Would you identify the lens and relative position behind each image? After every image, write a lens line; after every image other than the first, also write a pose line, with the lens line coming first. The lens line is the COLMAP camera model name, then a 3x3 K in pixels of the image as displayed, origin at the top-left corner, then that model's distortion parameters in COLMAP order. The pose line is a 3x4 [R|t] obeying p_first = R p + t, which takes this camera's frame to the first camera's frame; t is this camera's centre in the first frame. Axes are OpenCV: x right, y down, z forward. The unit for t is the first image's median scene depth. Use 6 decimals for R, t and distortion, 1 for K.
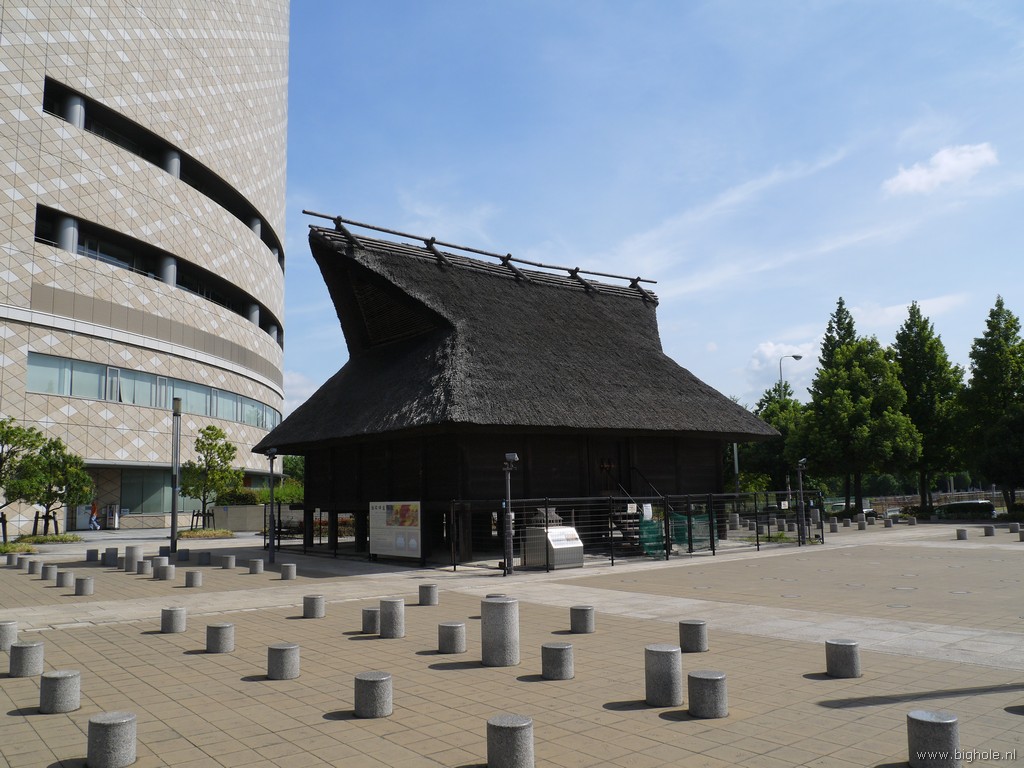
lens RADIAL K [[902.8, 0, 505.0], [0, 902.8, 382.1], [0, 0, 1]] dist [-0.053075, 0.022264]
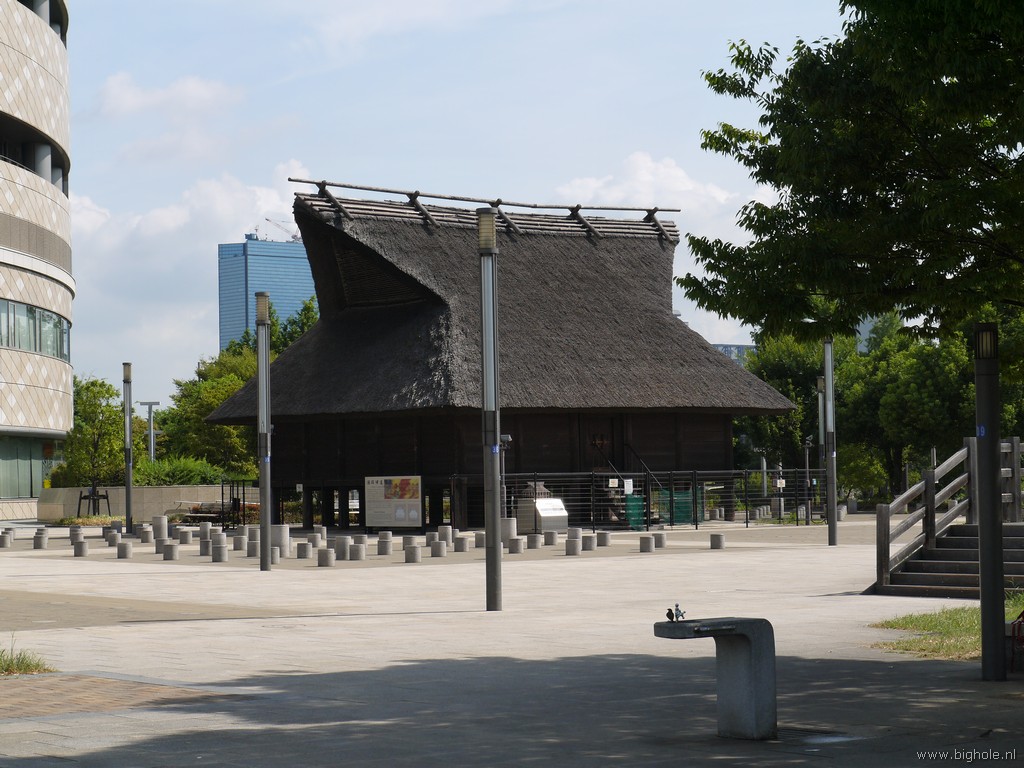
lens RADIAL K [[2381.7, 0, 513.7], [0, 2381.7, 383.6], [0, 0, 1]] dist [0.025988, 0.000000]
pose [[0.999632, 0.006151, 0.026428, -0.051495], [-0.008352, 0.996432, 0.083979, -0.196633], [-0.025817, -0.084169, 0.996117, -1.651371]]
